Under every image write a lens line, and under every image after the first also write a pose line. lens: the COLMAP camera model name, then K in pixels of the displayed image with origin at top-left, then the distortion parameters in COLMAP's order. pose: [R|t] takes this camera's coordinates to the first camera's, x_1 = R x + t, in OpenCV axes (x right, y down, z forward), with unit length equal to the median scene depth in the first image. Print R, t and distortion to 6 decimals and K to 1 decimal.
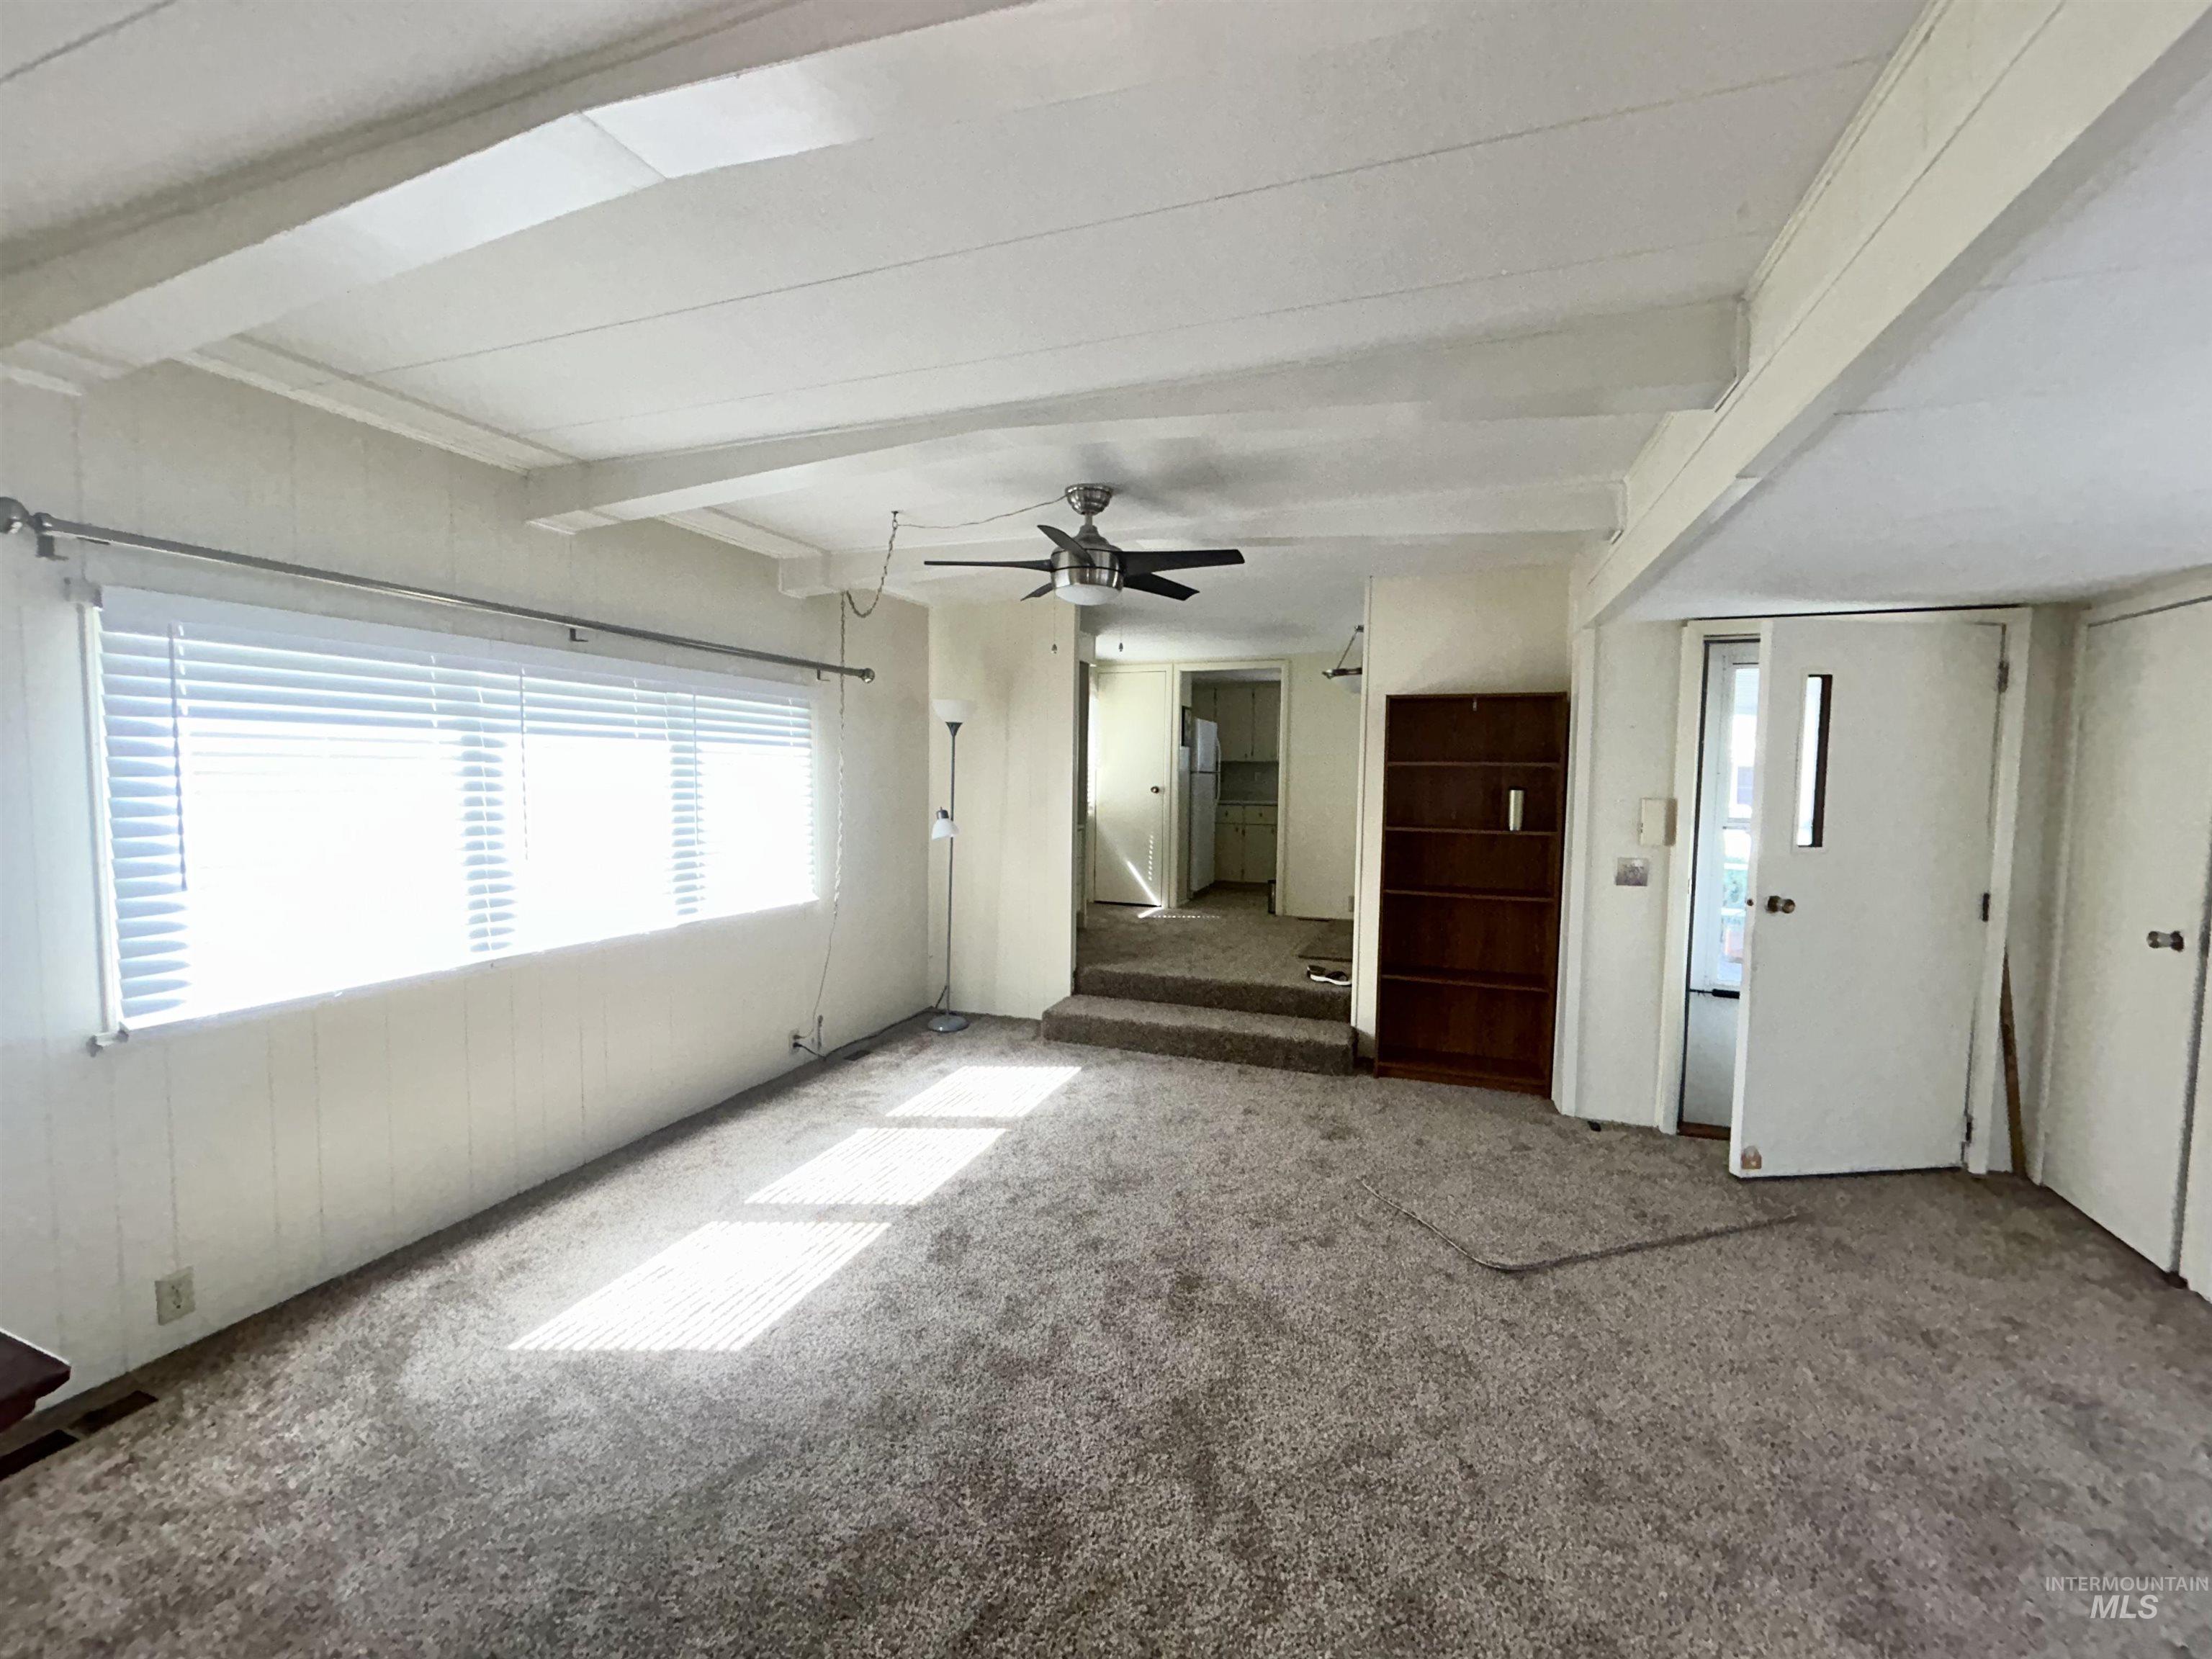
lens RADIAL K [[901.0, 0, 1106.0], [0, 901.0, 829.5], [0, 0, 1]] dist [-0.002025, -0.000630]
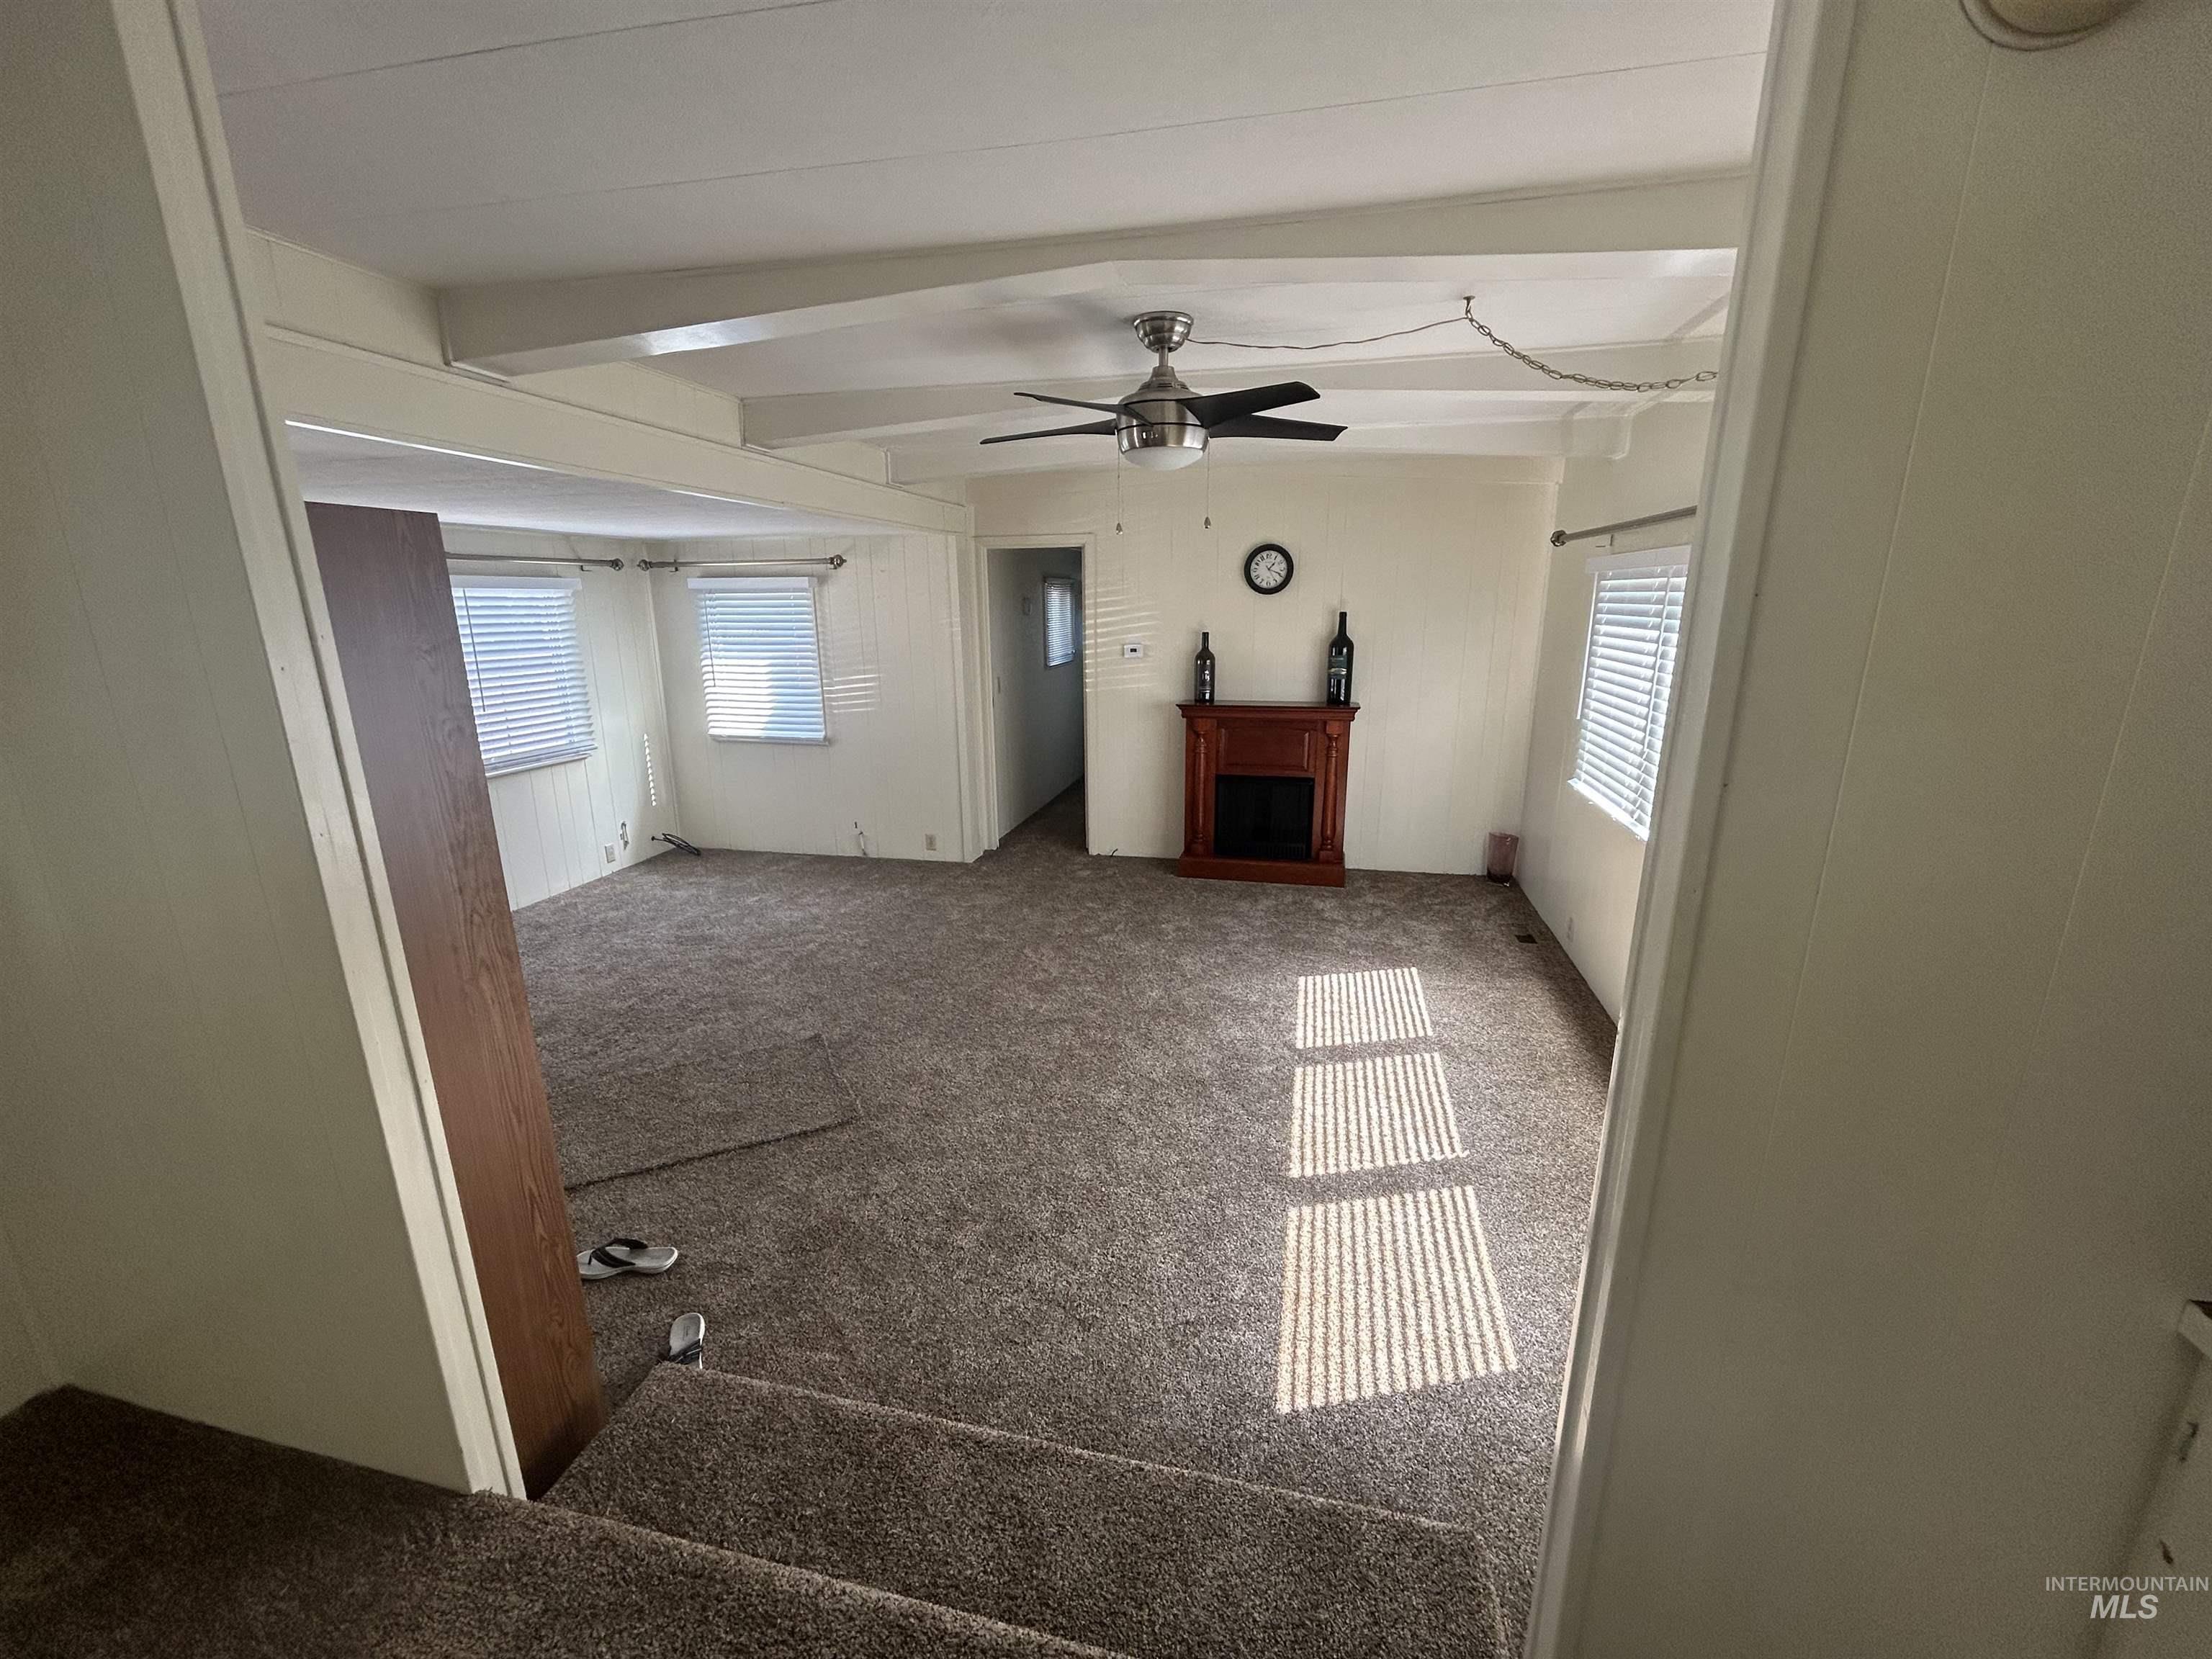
lens RADIAL K [[888.7, 0, 1106.0], [0, 888.7, 829.5], [0, 0, 1]] dist [0.000762, 0.000460]
pose [[-0.991680, 0.024750, -0.126327, 0.134041], [-0.016030, 0.949960, 0.311960, -0.187306], [0.127727, 0.311390, -0.941659, 1.826218]]
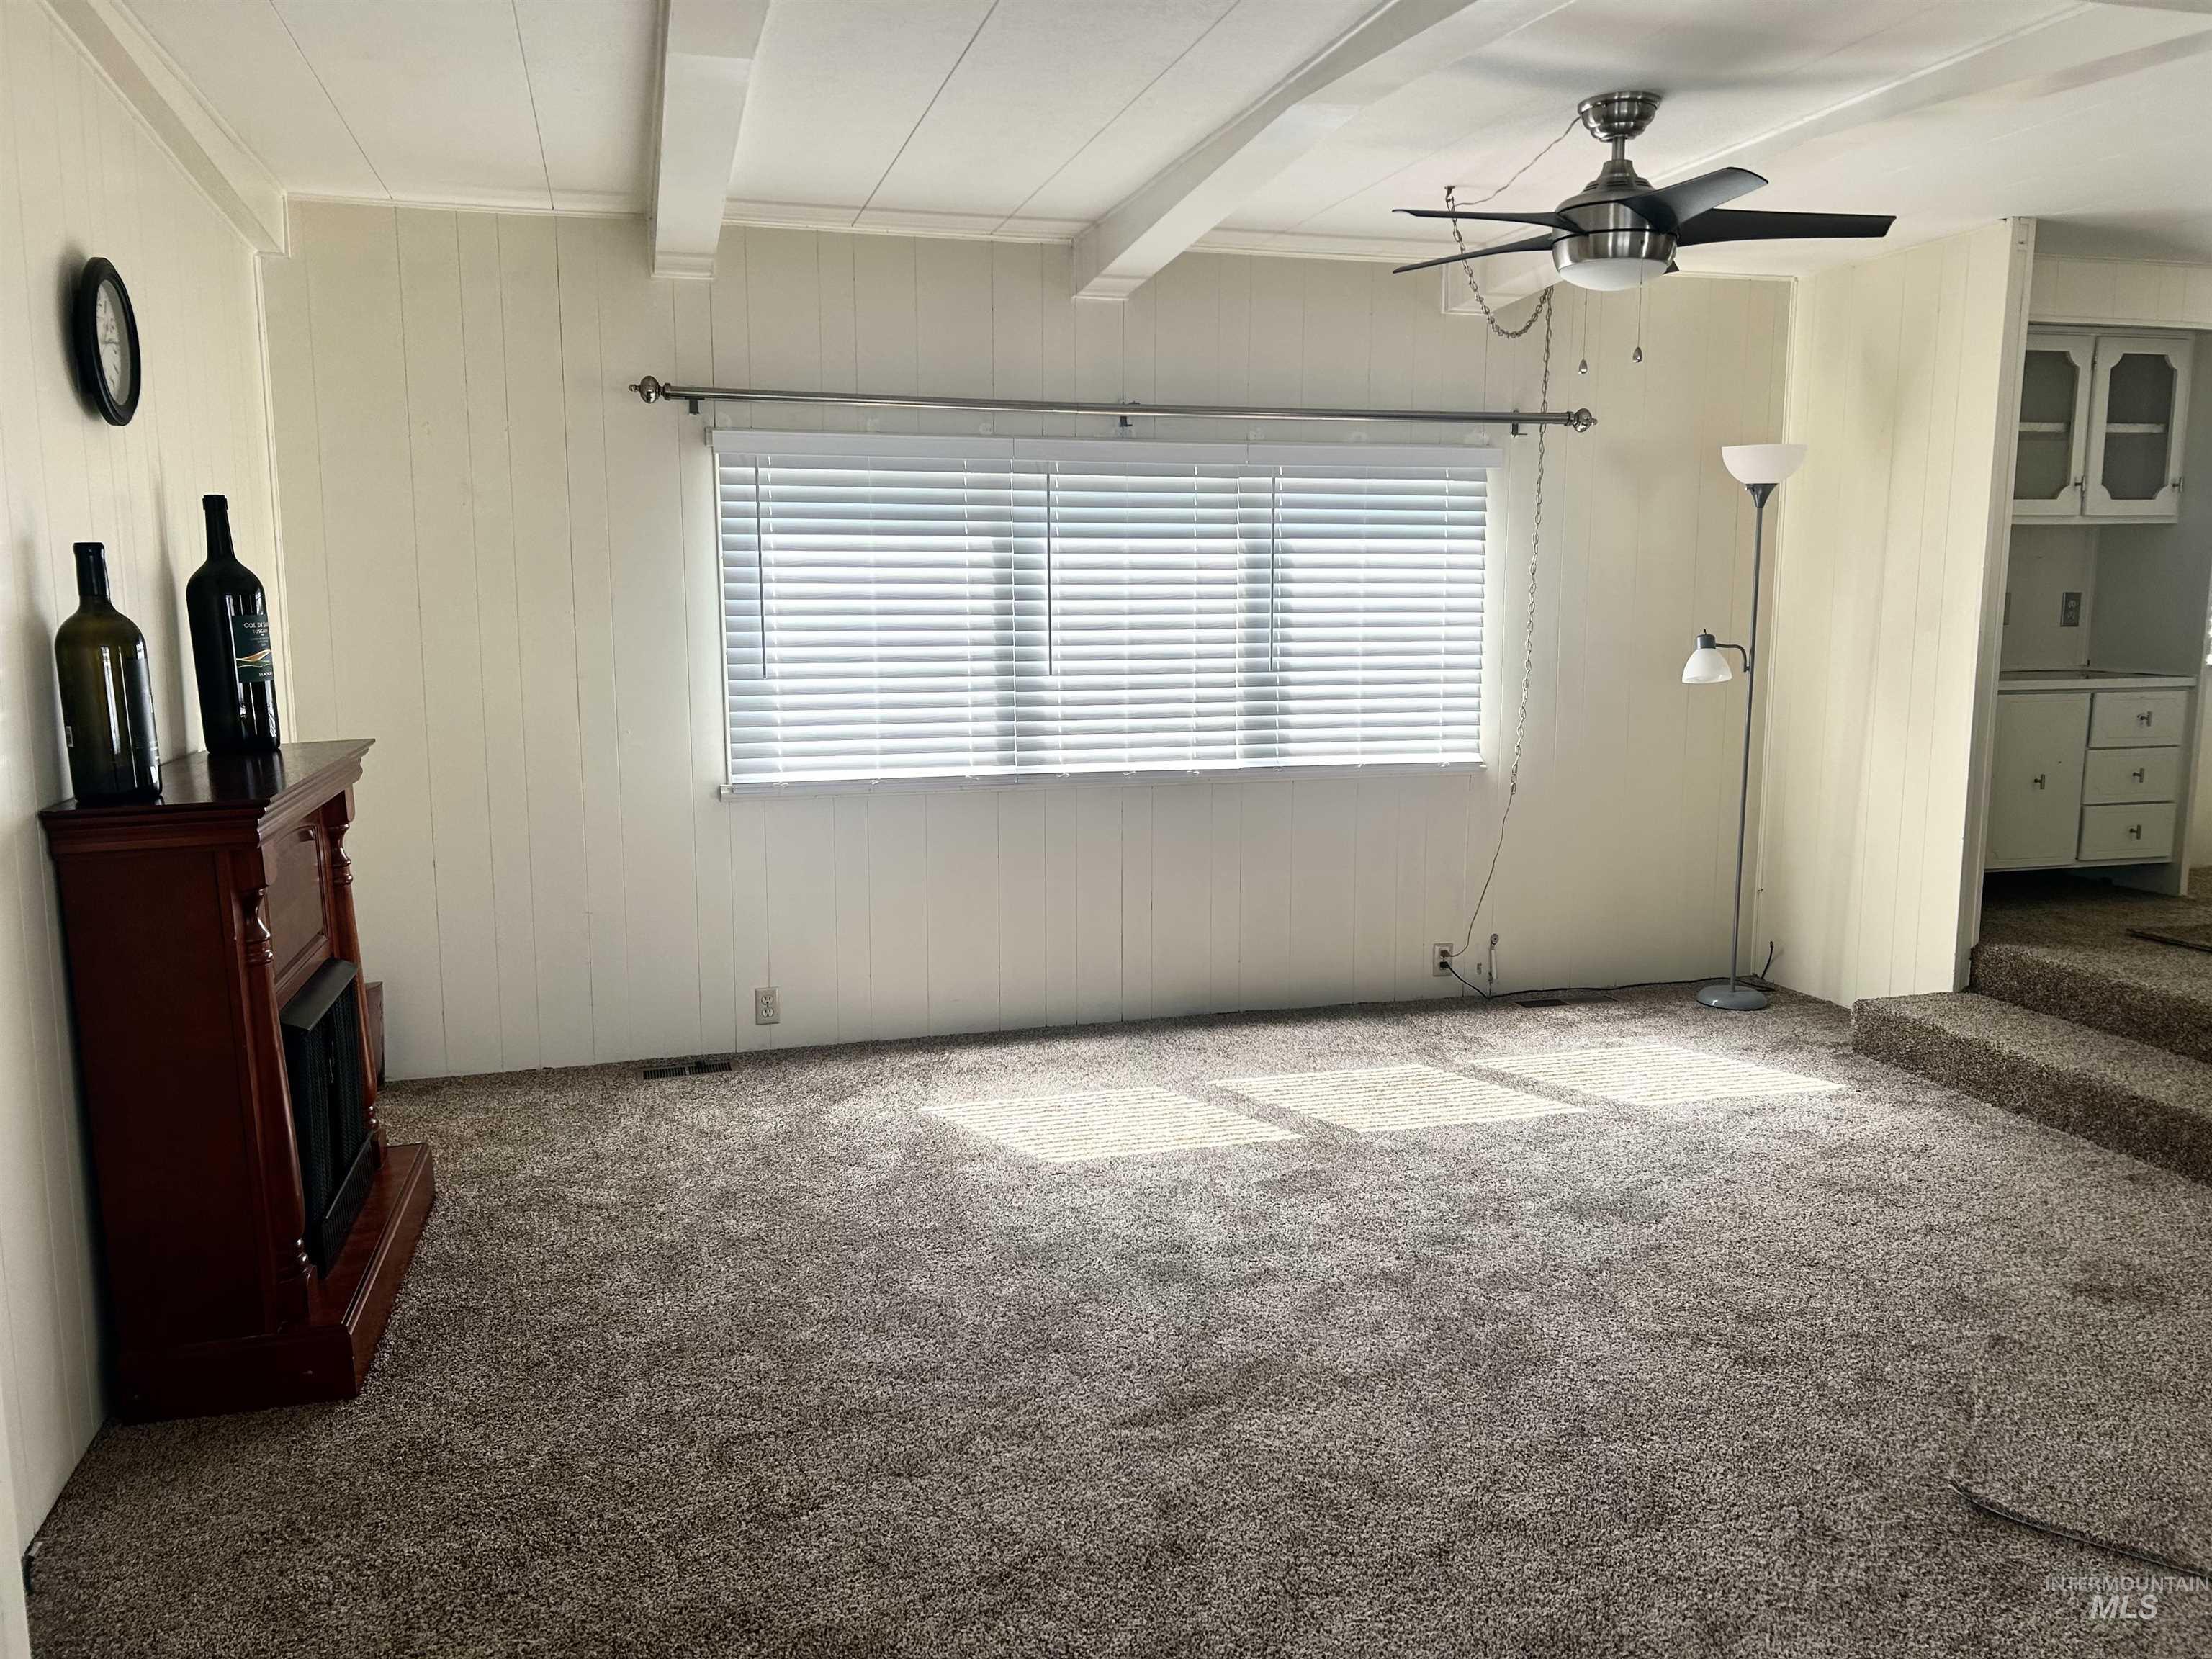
lens RADIAL K [[1664.6, 0, 1117.3], [0, 1664.6, 843.7], [0, 0, 1]] dist [0.093792, -0.147306]
pose [[0.589259, 0.110161, -0.800399, 0.749321], [-0.042196, 0.993505, 0.105673, 0.021362], [0.806842, -0.028495, 0.590080, 0.022974]]
